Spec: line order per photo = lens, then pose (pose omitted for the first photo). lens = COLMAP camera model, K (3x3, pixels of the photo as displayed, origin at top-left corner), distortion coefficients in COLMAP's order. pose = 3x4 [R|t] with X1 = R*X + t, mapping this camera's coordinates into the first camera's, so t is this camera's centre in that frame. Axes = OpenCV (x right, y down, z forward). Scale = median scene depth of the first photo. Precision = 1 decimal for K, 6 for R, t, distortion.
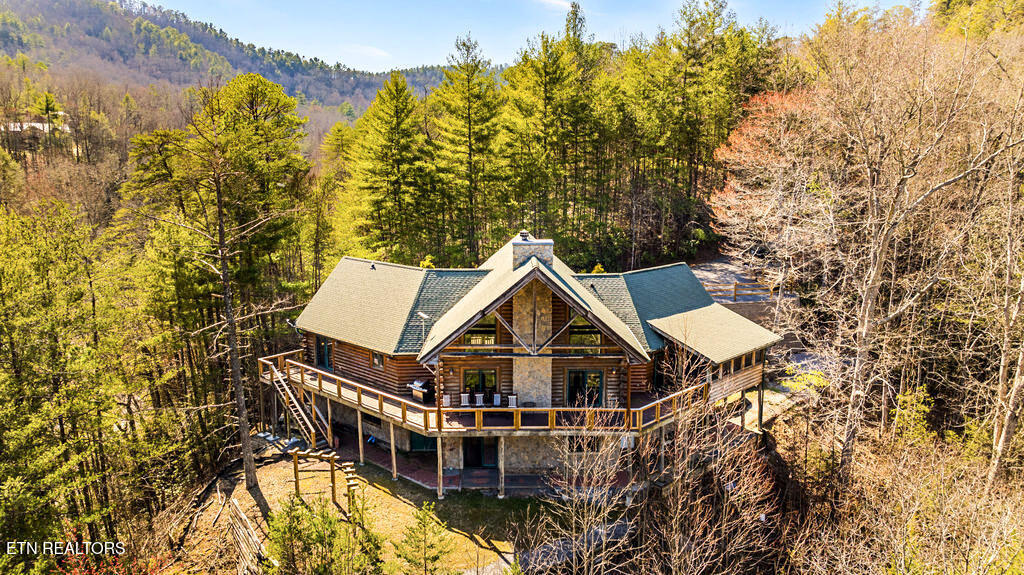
lens RADIAL K [[703.0, 0, 510.7], [0, 703.0, 288.4], [0, 0, 1]] dist [-0.007249, 0.000036]
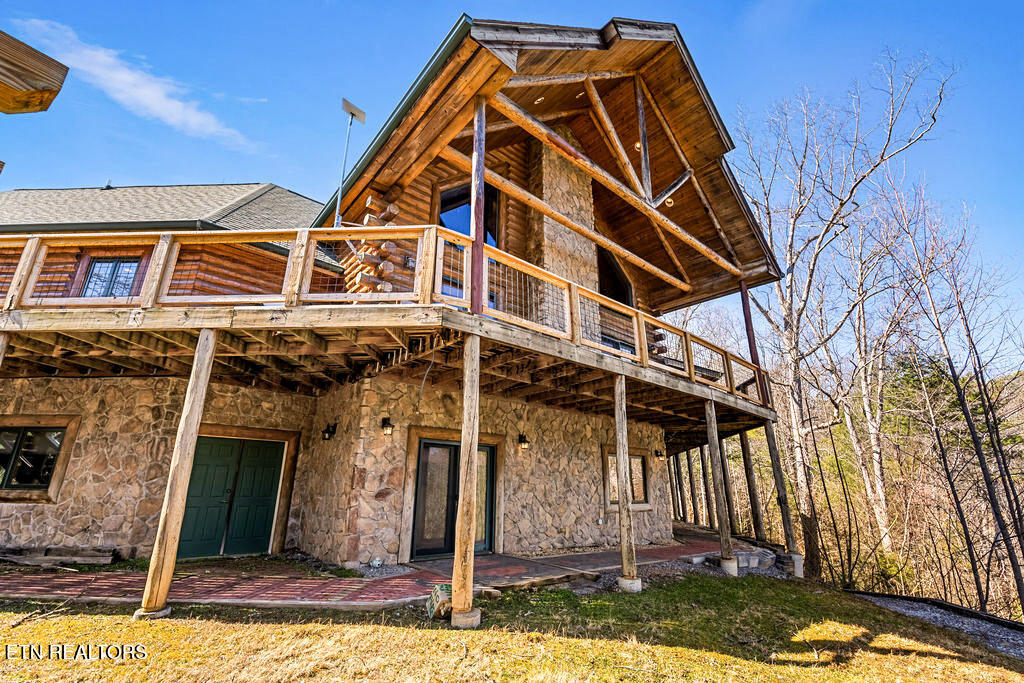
lens RADIAL K [[445.0, 0, 509.0], [0, 445.0, 344.1], [0, 0, 1]] dist [-0.002424, -0.000198]
pose [[0.774886, 0.207907, 0.596931, -0.177032], [0.093659, 0.896172, -0.433710, 0.266618], [-0.625124, 0.391984, 0.674959, 0.819060]]
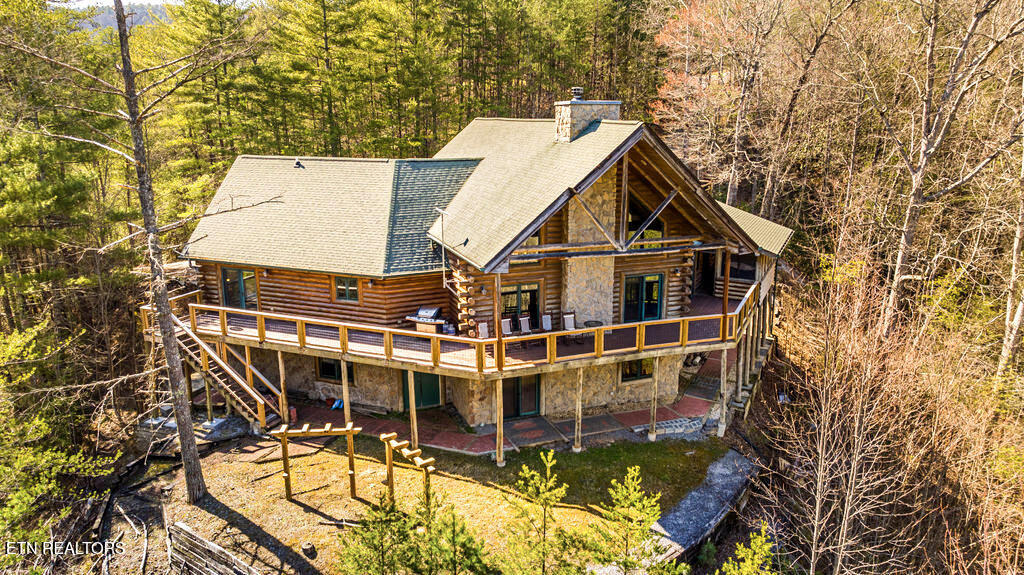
lens RADIAL K [[703.0, 0, 514.1], [0, 703.0, 287.8], [0, 0, 1]] dist [-0.007249, 0.000036]
pose [[0.937269, -0.081238, 0.339009, -0.295650], [0.060130, 0.995567, 0.072328, 0.066238], [-0.343382, -0.047406, 0.937999, 0.319885]]
